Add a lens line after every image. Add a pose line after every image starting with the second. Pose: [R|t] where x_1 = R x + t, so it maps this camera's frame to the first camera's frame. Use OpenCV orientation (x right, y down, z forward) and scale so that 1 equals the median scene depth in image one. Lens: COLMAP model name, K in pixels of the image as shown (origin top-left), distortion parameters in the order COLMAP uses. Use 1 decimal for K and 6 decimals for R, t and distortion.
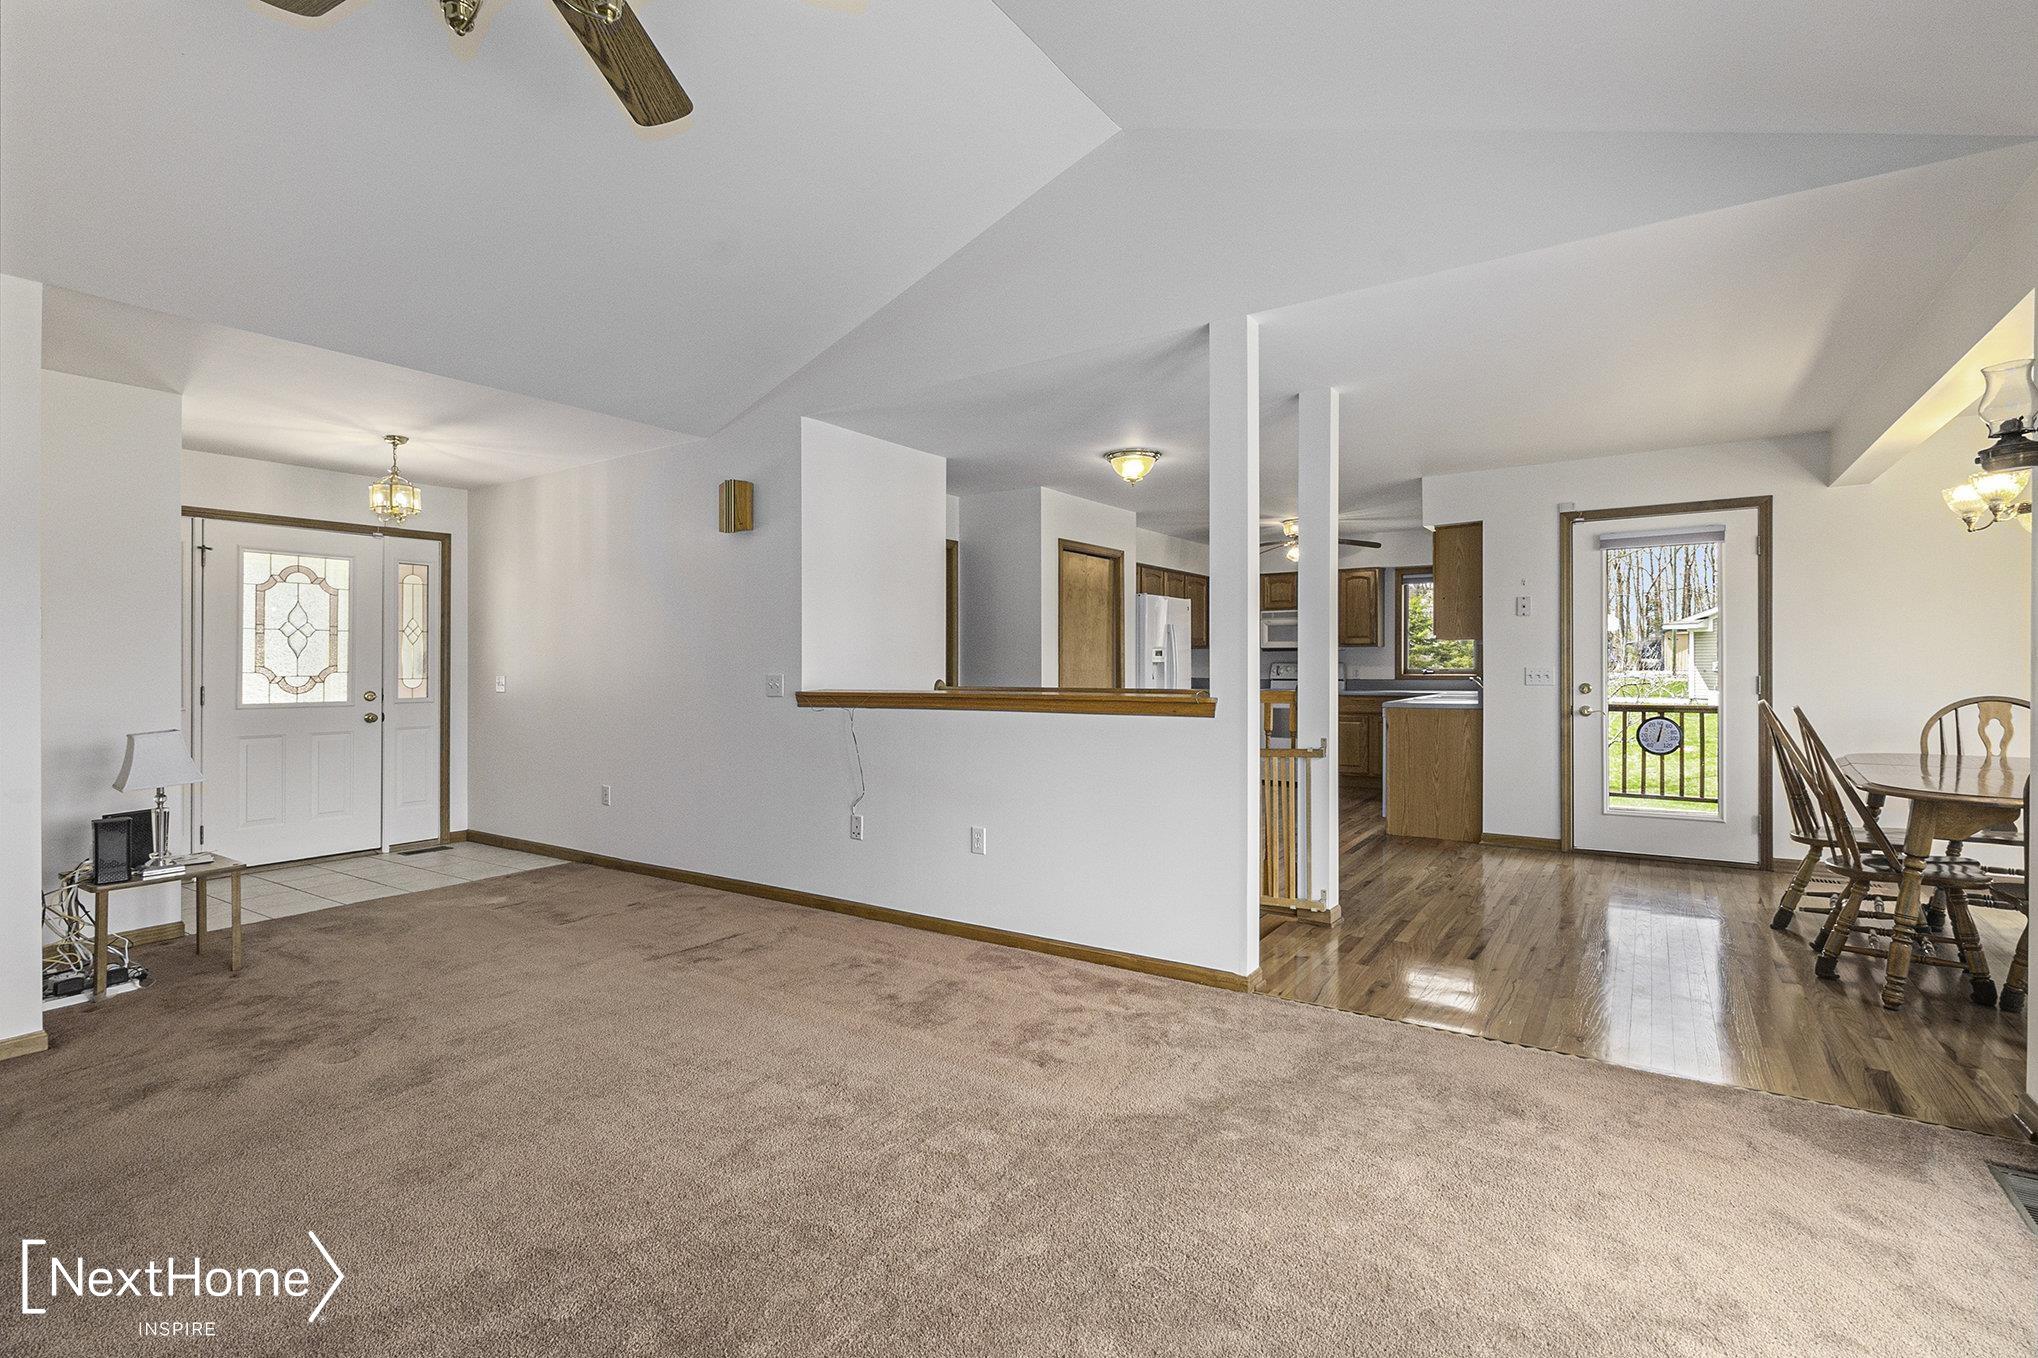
lens RADIAL K [[946.7, 0, 1002.0], [0, 946.7, 673.0], [0, 0, 1]] dist [0.001927, -0.000129]
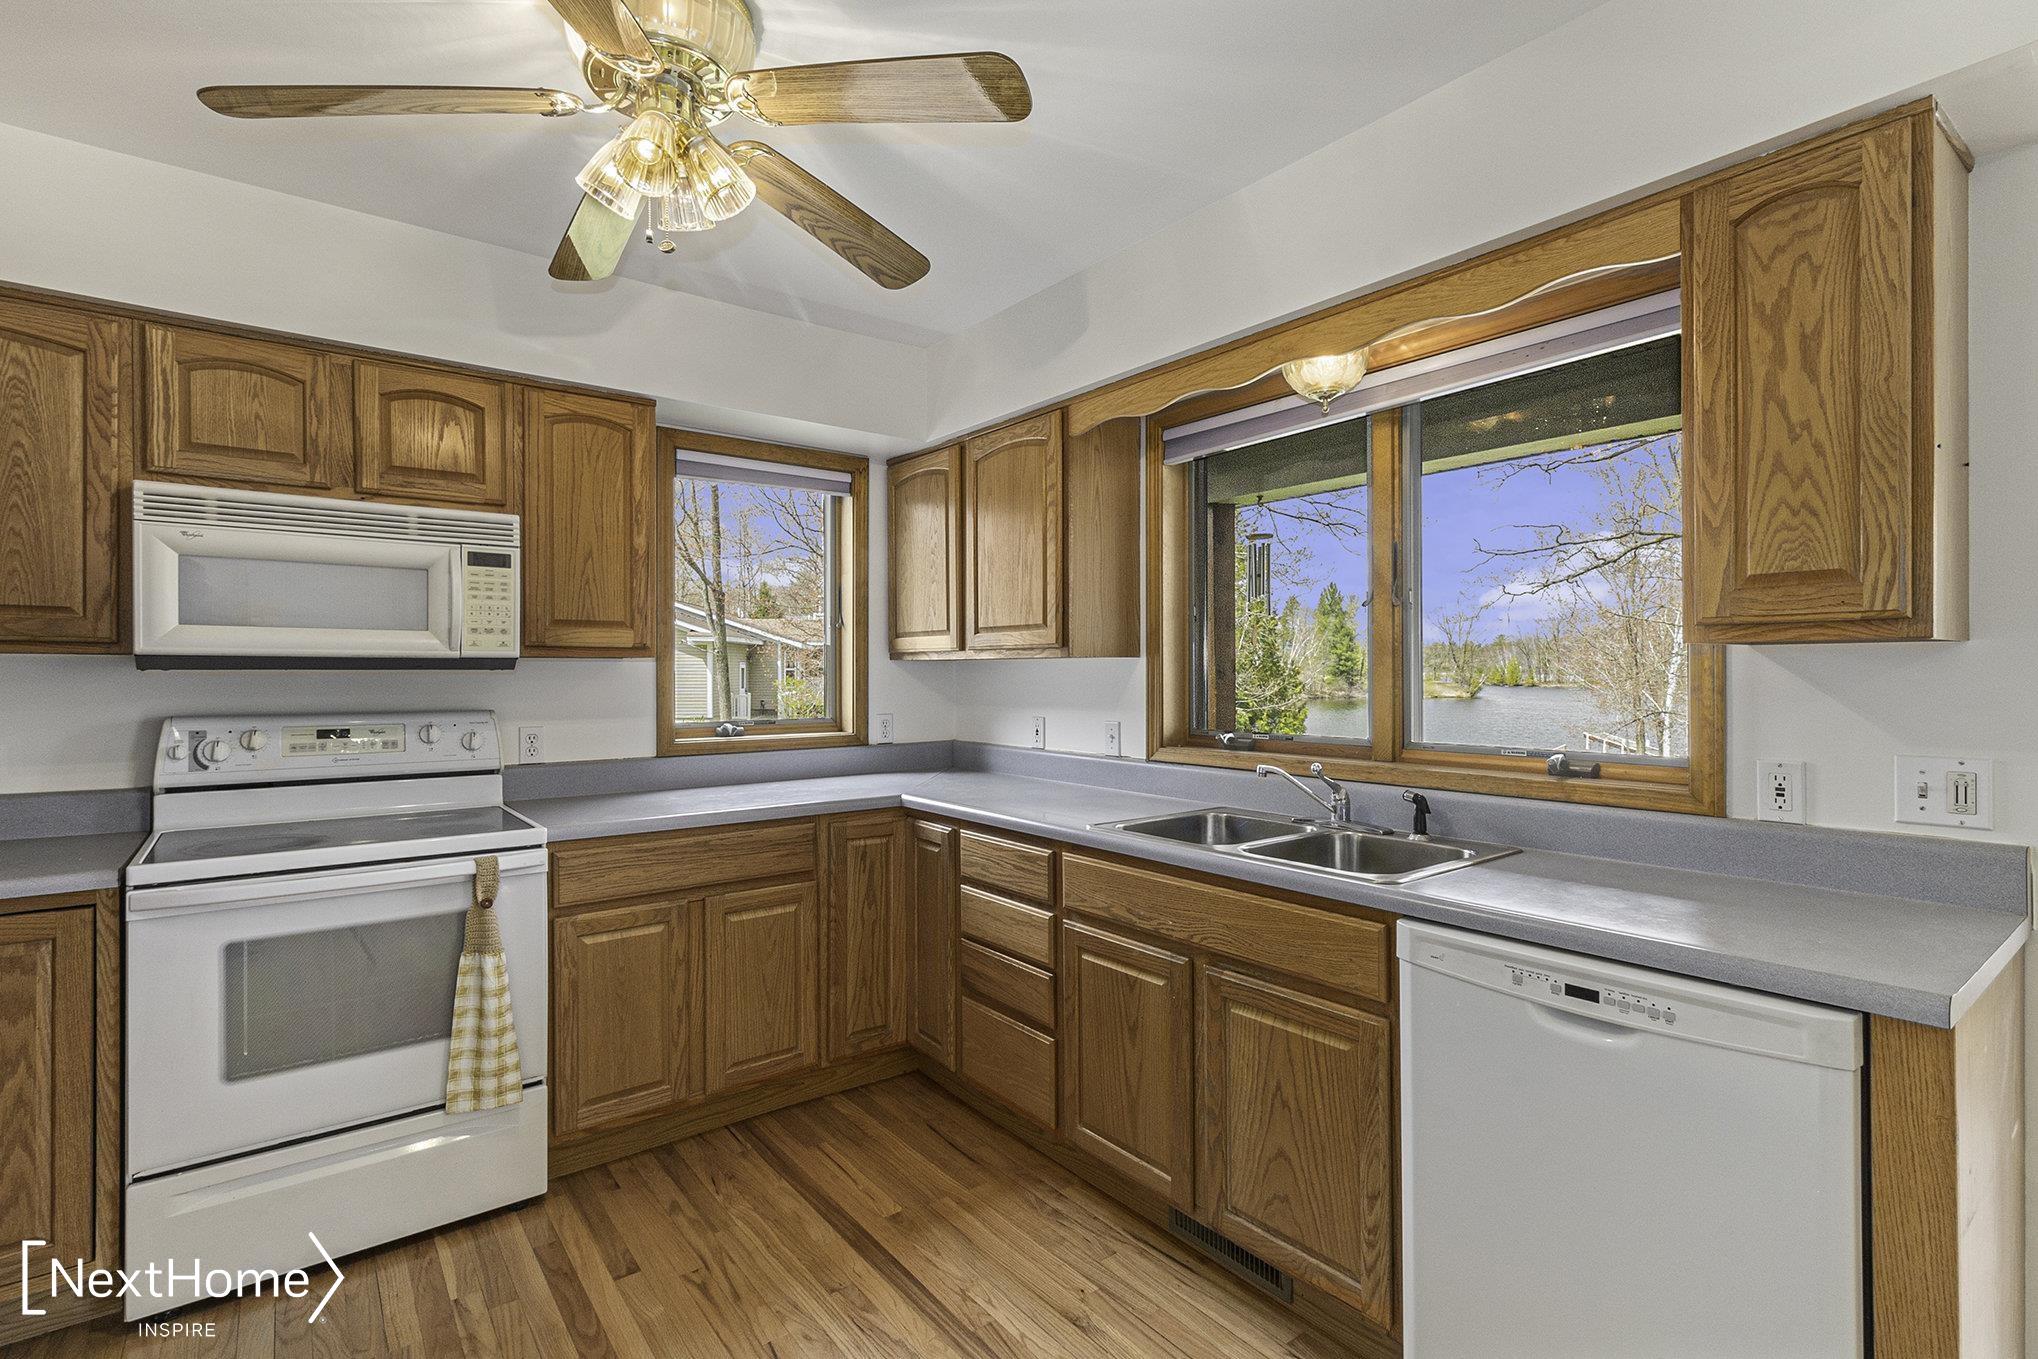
lens RADIAL K [[946.7, 0, 1002.0], [0, 946.7, 673.5], [0, 0, 1]] dist [0.001927, -0.000129]
pose [[0.310259, 0.002036, 0.950650, 0.161974], [0.012940, 0.999896, -0.006364, -0.022238], [-0.950564, 0.014276, 0.310201, 0.933216]]
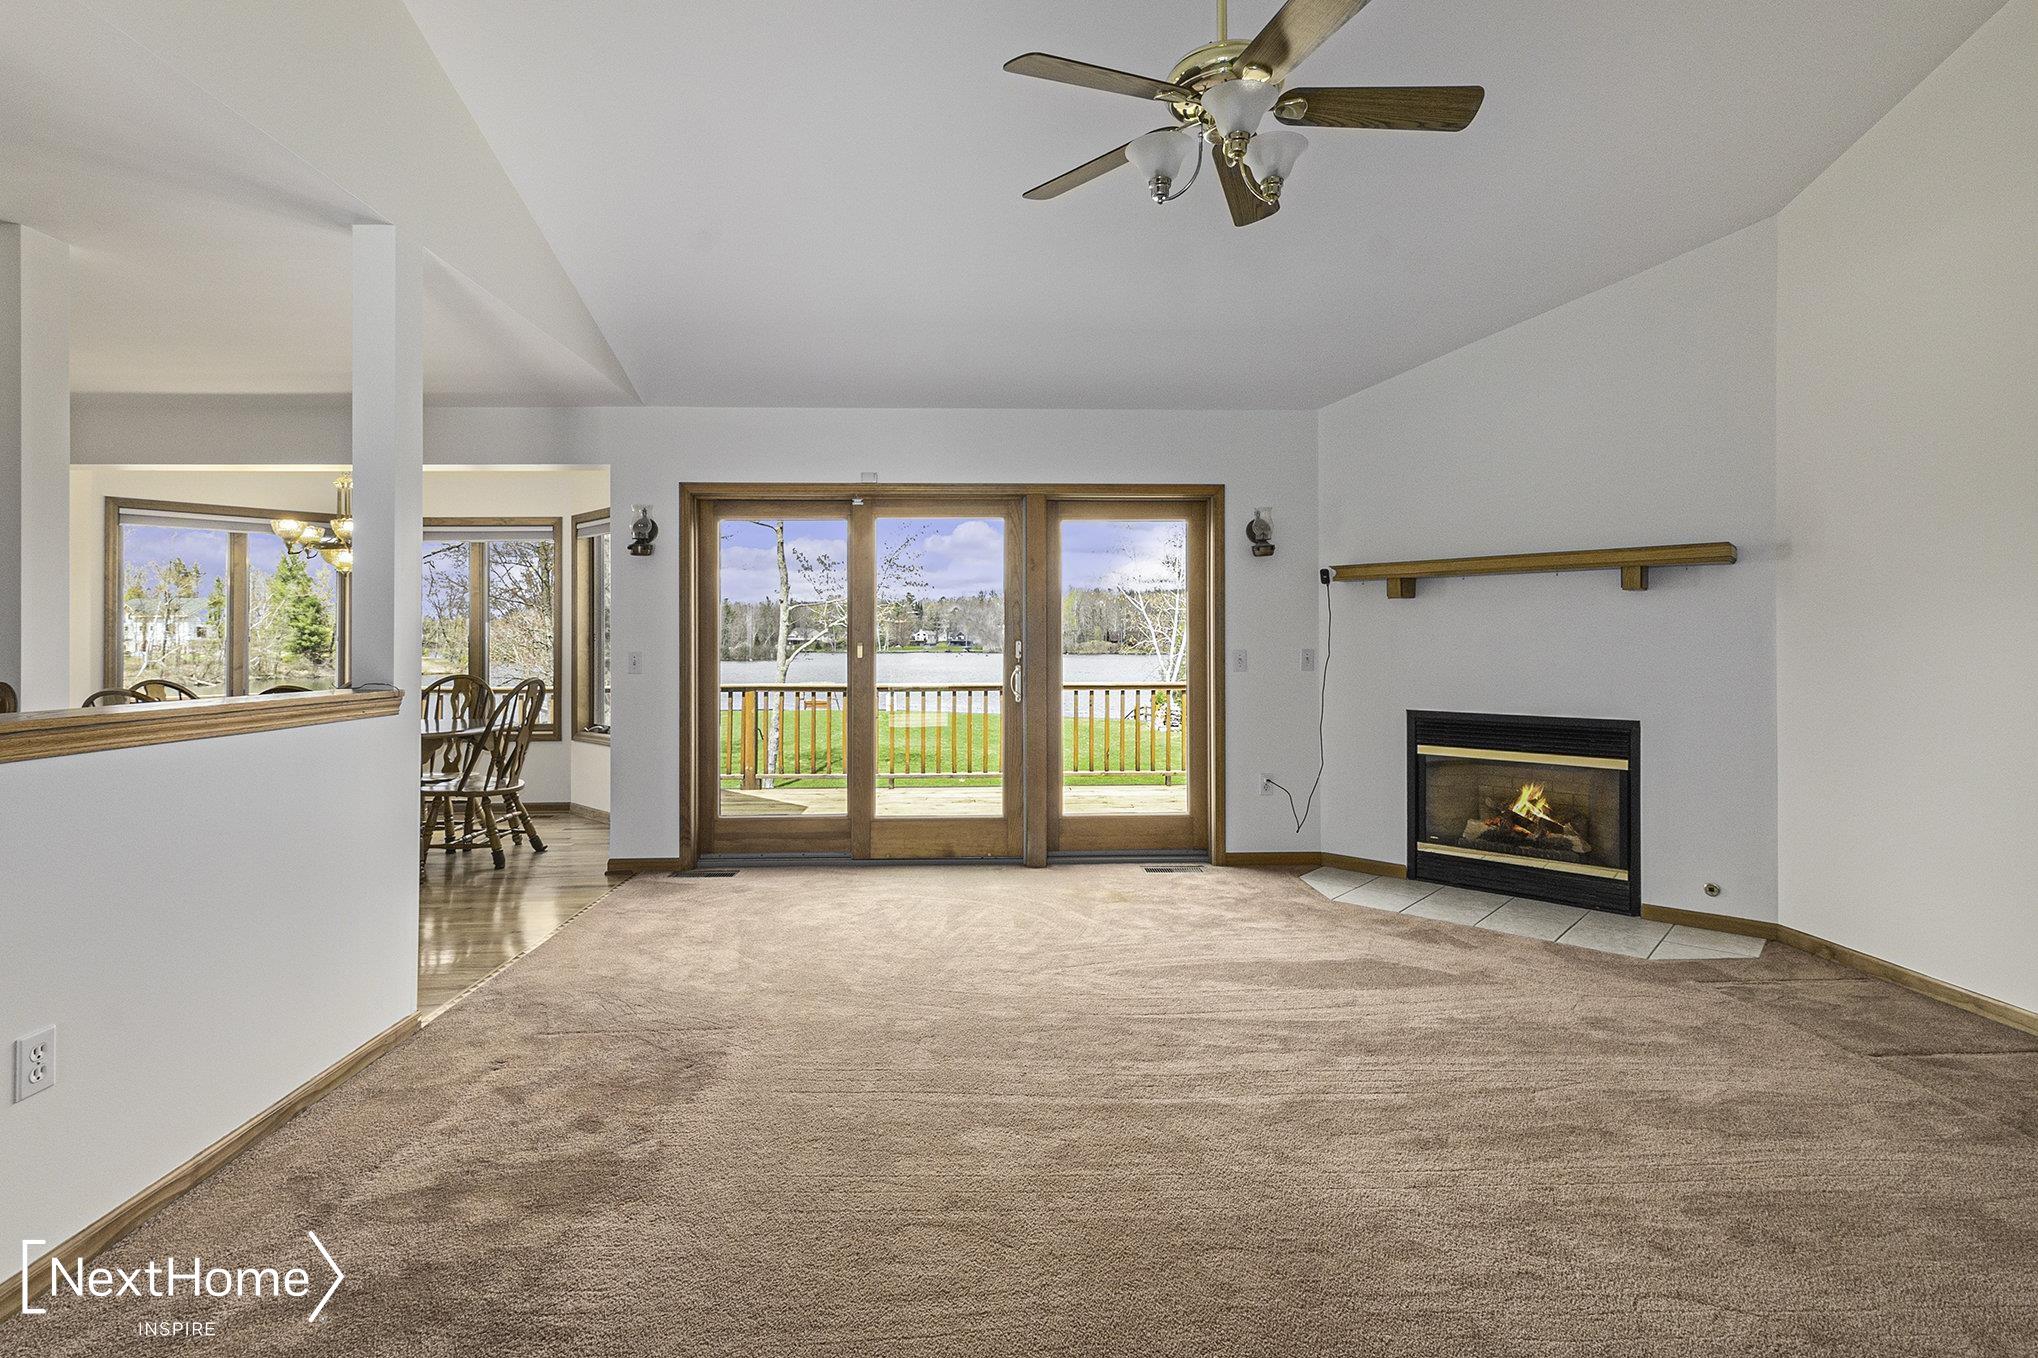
lens RADIAL K [[948.4, 0, 1012.7], [0, 948.4, 649.2], [0, 0, 1]] dist [0.025961, -0.022398]
pose [[-0.600042, 0.003143, 0.799962, -0.335582], [0.017728, 0.999799, 0.009370, -0.003349], [-0.799772, 0.019804, -0.599977, 0.474190]]
